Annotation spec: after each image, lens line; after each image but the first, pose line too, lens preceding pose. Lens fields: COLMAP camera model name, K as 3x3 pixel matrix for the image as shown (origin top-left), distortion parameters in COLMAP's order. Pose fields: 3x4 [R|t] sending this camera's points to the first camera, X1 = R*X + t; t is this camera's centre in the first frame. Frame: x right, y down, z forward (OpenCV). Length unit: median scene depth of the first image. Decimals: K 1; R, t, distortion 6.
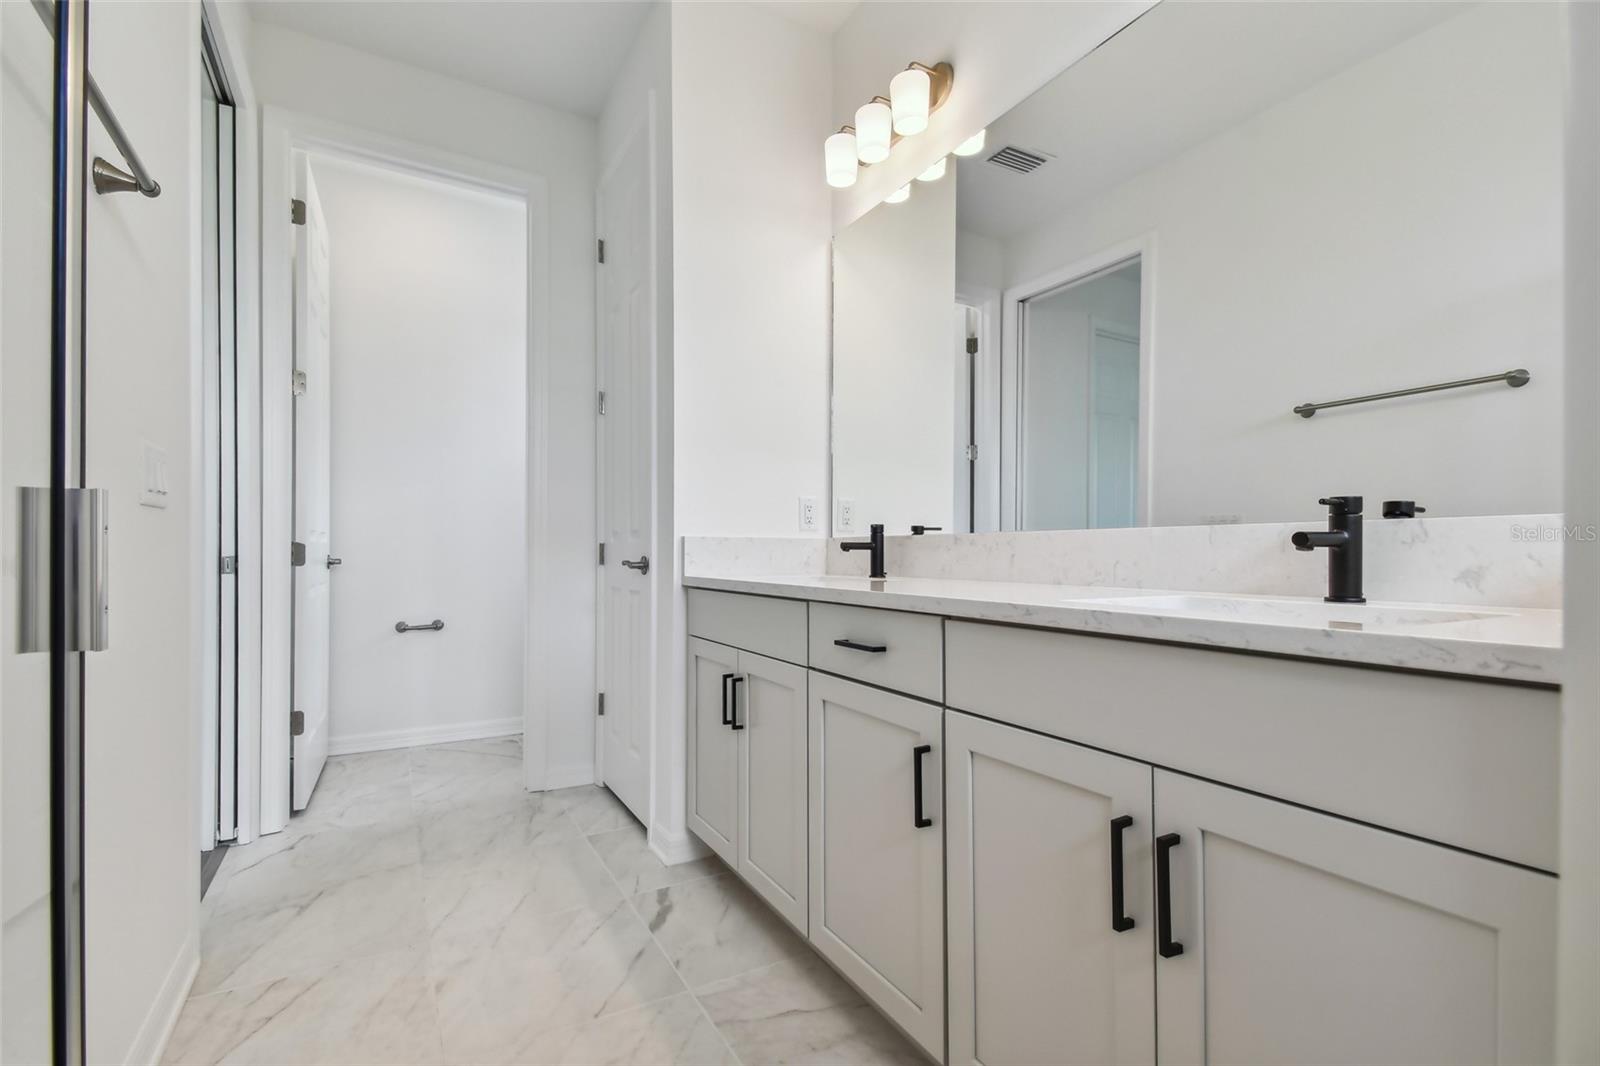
lens RADIAL K [[709.5, 0, 799.4], [0, 709.5, 556.2], [0, 0, 1]] dist [-0.001591, -0.000262]
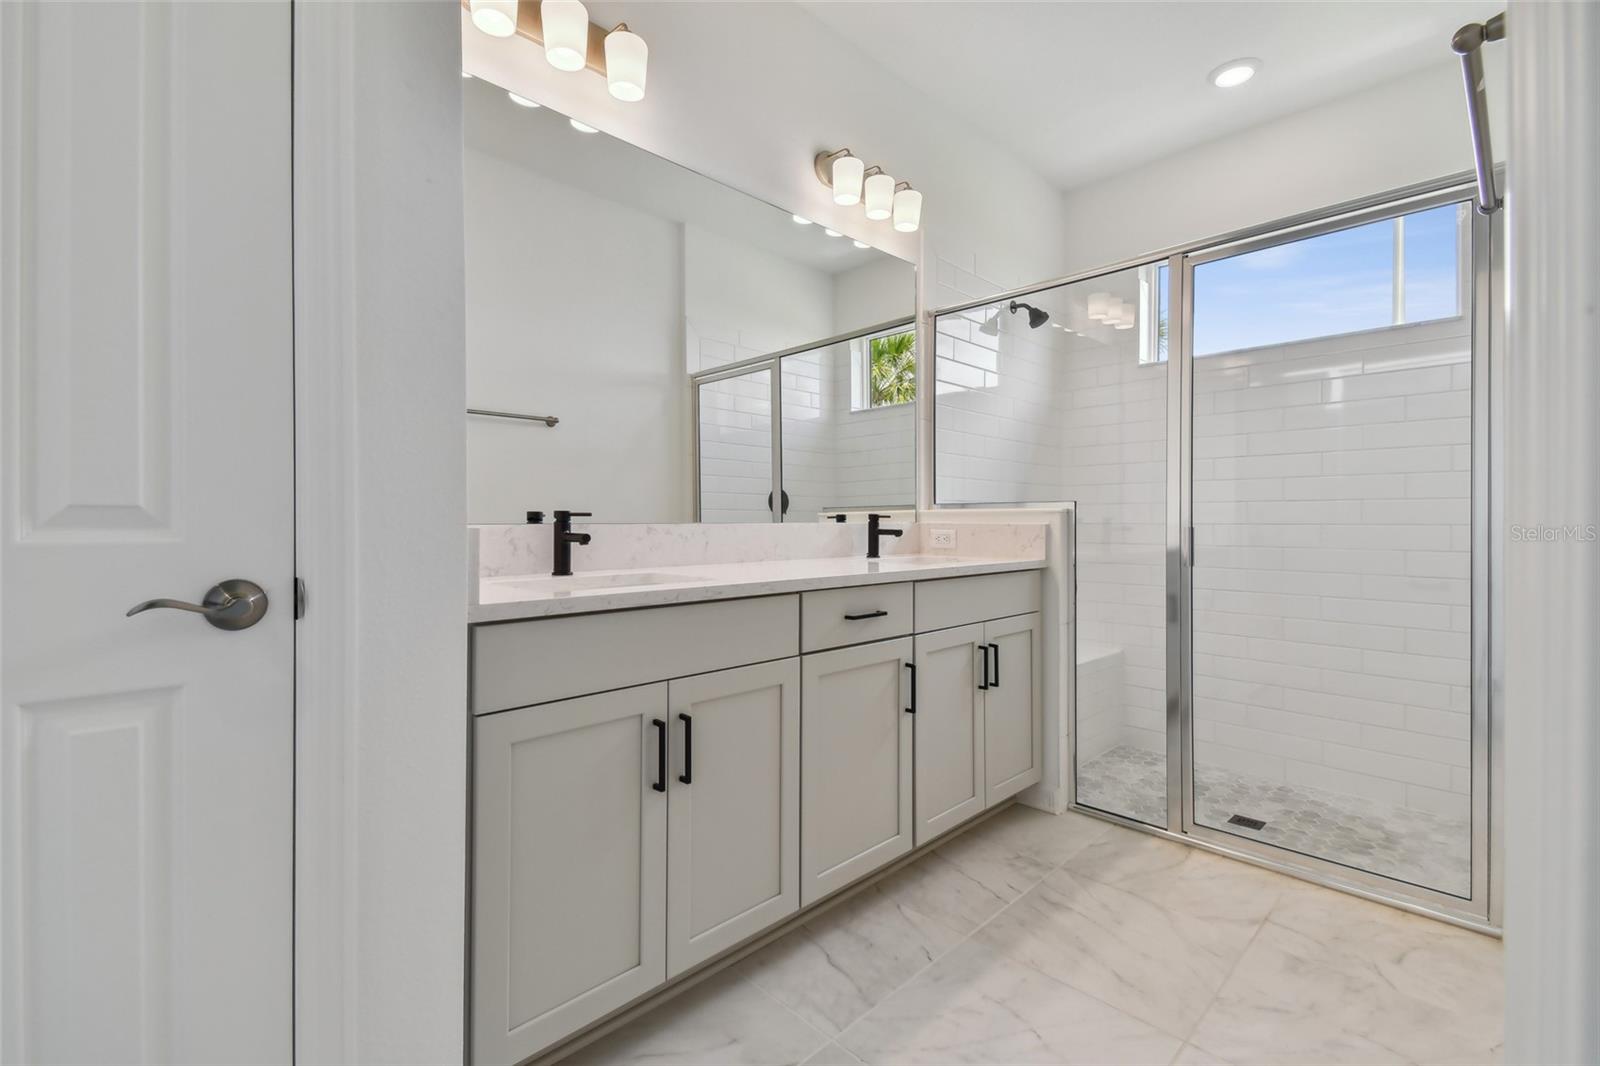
lens RADIAL K [[706.1, 0, 780.6], [0, 706.1, 521.1], [0, 0, 1]] dist [-0.002793, -0.000710]
pose [[-0.249659, -0.007383, 0.968306, -1.028500], [-0.002658, 0.999972, 0.006939, -0.052332], [-0.968330, -0.000841, -0.249672, 1.326366]]
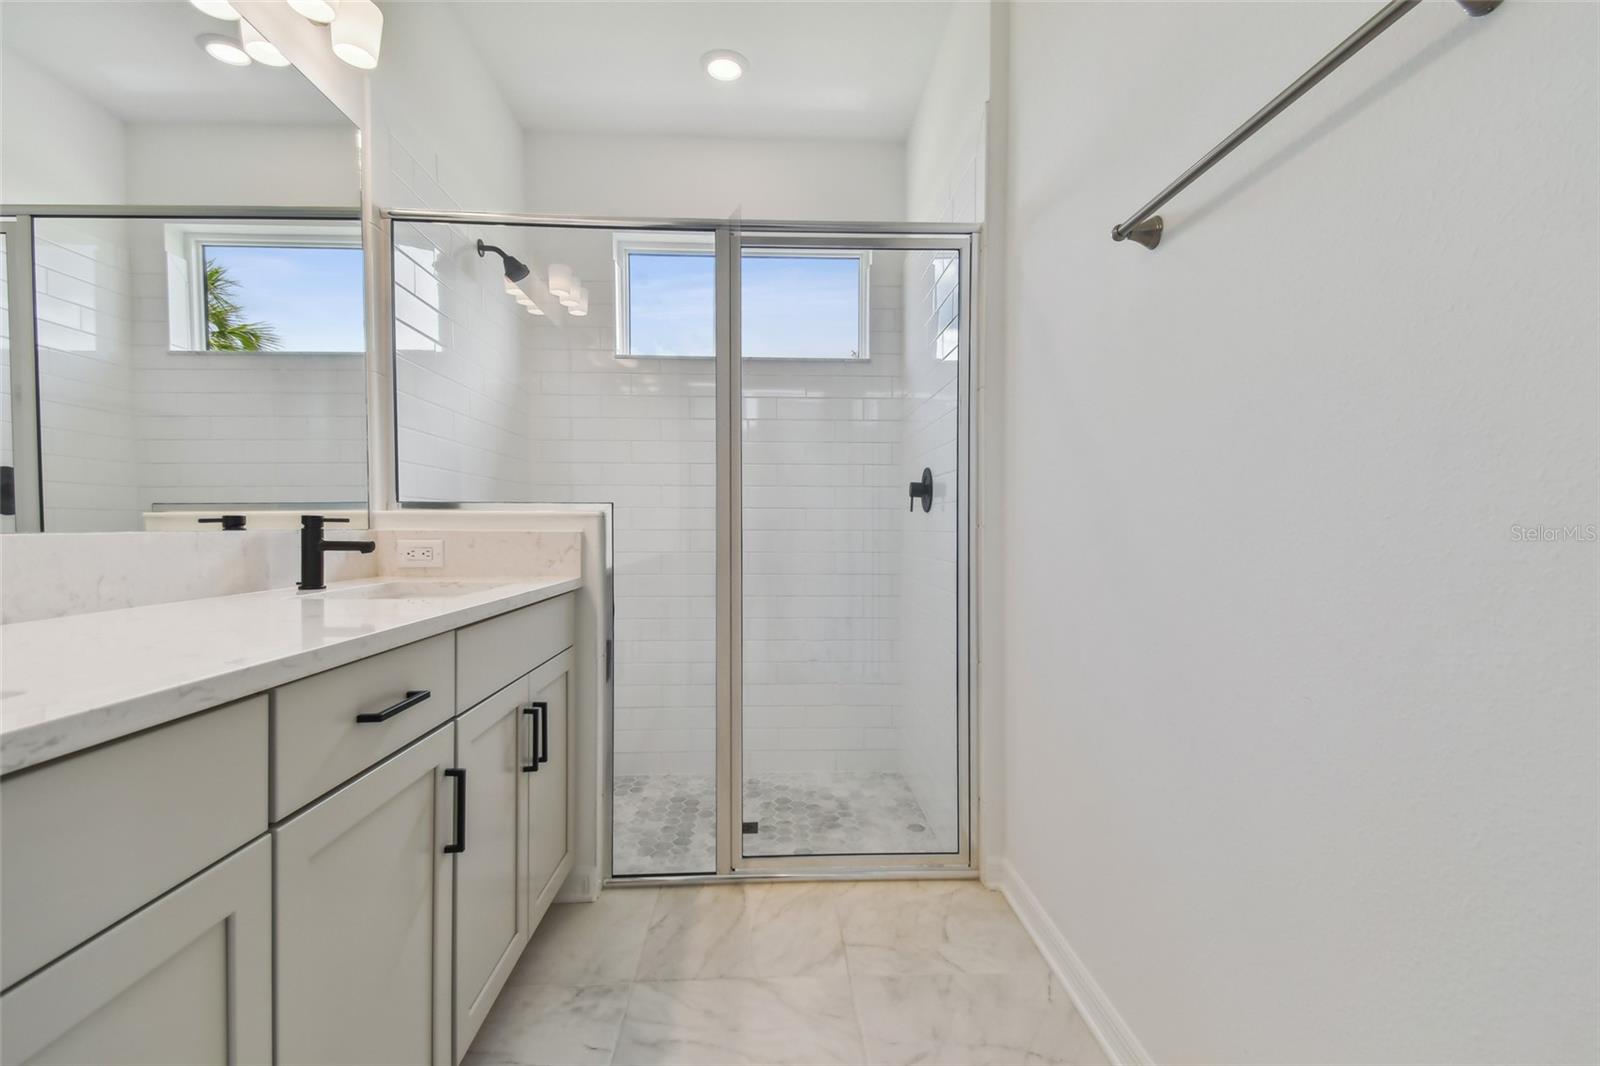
lens RADIAL K [[728.7, 0, 820.1], [0, 728.7, 540.0], [0, 0, 1]] dist [0.052259, -0.028575]
pose [[-0.898337, -0.017957, 0.438939, -0.552190], [-0.009932, 0.999739, 0.020571, -0.052389], [-0.439194, 0.014120, -0.898281, 1.316634]]
